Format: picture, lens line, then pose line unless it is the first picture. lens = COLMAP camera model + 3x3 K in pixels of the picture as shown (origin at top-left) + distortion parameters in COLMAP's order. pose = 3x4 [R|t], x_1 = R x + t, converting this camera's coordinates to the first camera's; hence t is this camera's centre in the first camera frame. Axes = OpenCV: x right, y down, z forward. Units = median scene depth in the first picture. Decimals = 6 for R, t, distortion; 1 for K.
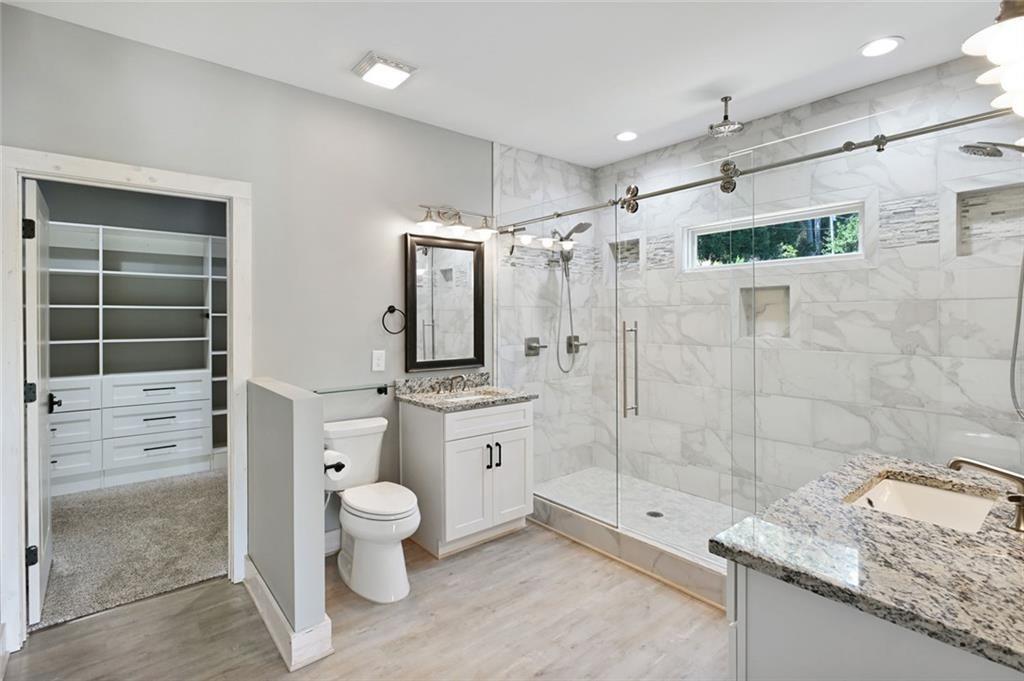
lens RADIAL K [[497.3, 0, 510.9], [0, 497.3, 322.7], [0, 0, 1]] dist [0.002360, 0.000100]
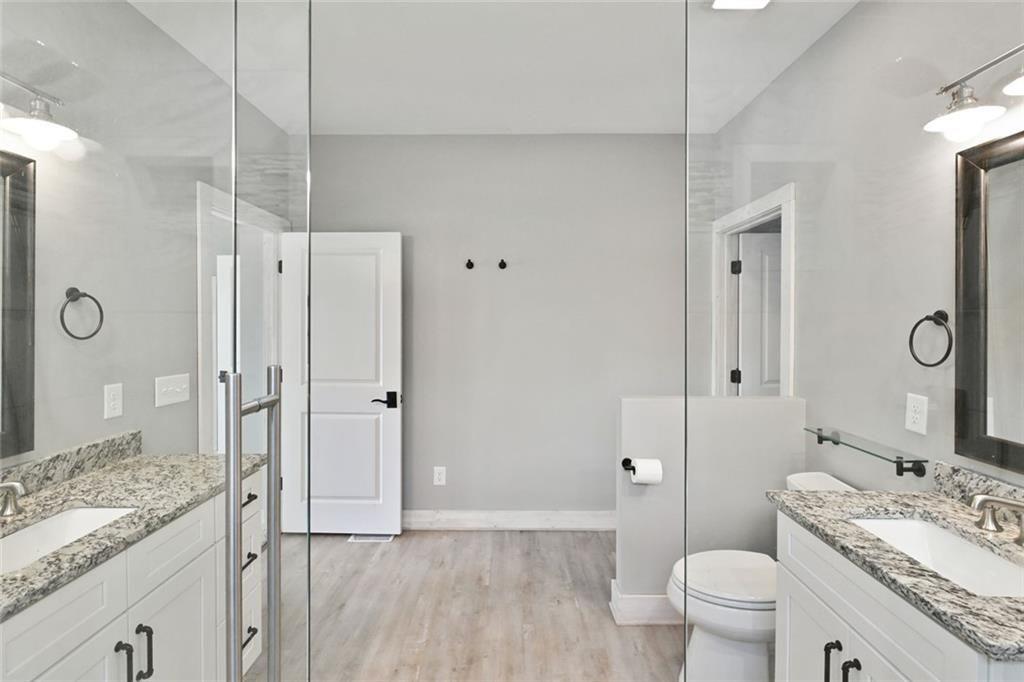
lens RADIAL K [[504.2, 0, 506.5], [0, 504.2, 325.7], [0, 0, 1]] dist [-0.003496, -0.000450]
pose [[-0.650473, 0.011897, -0.759436, 0.402802], [-0.004971, 0.999789, 0.019920, -0.025478], [0.759513, 0.016733, -0.650277, 0.934892]]
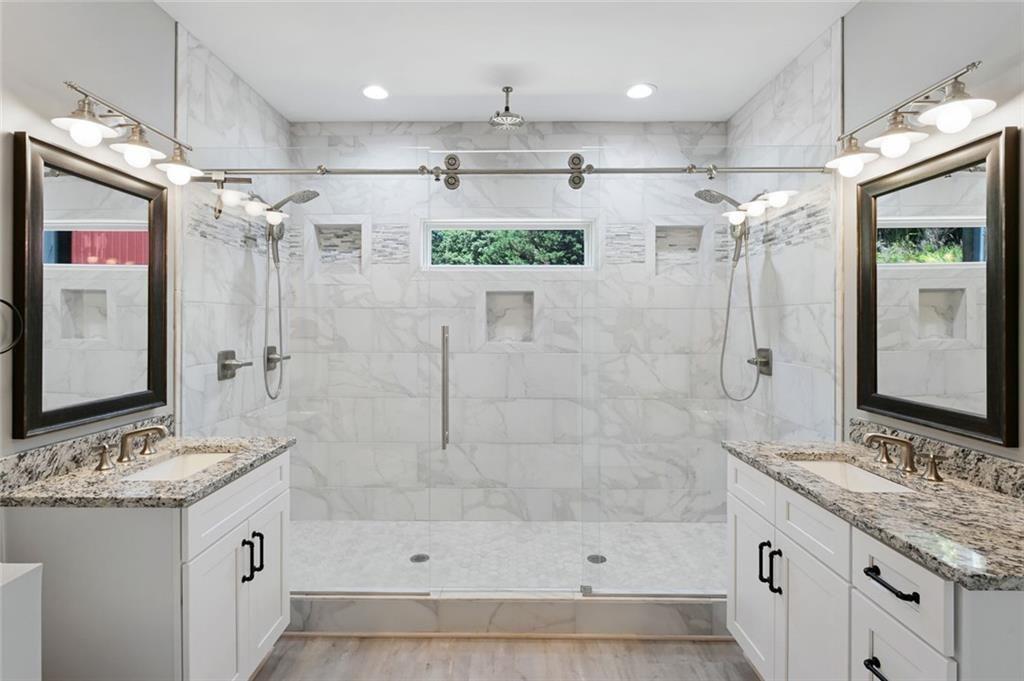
lens RADIAL K [[504.2, 0, 506.5], [0, 504.2, 325.2], [0, 0, 1]] dist [-0.003496, -0.000450]
pose [[0.643523, 0.000967, 0.765426, -0.261393], [0.002865, 0.999989, -0.003672, -0.000635], [-0.765421, 0.004556, 0.643513, 0.345940]]
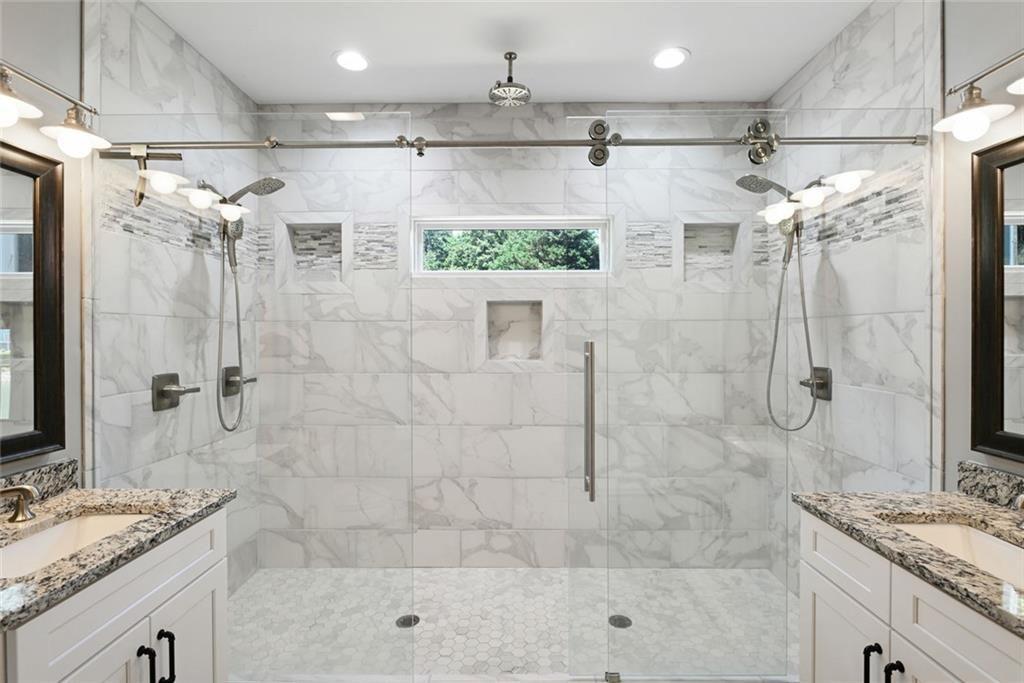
lens RADIAL K [[490.4, 0, 512.0], [0, 490.4, 341.5], [0, 0, 1]] dist [-0.008496, -0.000323]
pose [[0.642993, -0.006712, 0.765842, -0.136259], [0.007136, 0.999971, 0.002772, -0.004469], [-0.765839, 0.003683, 0.643022, 0.448882]]
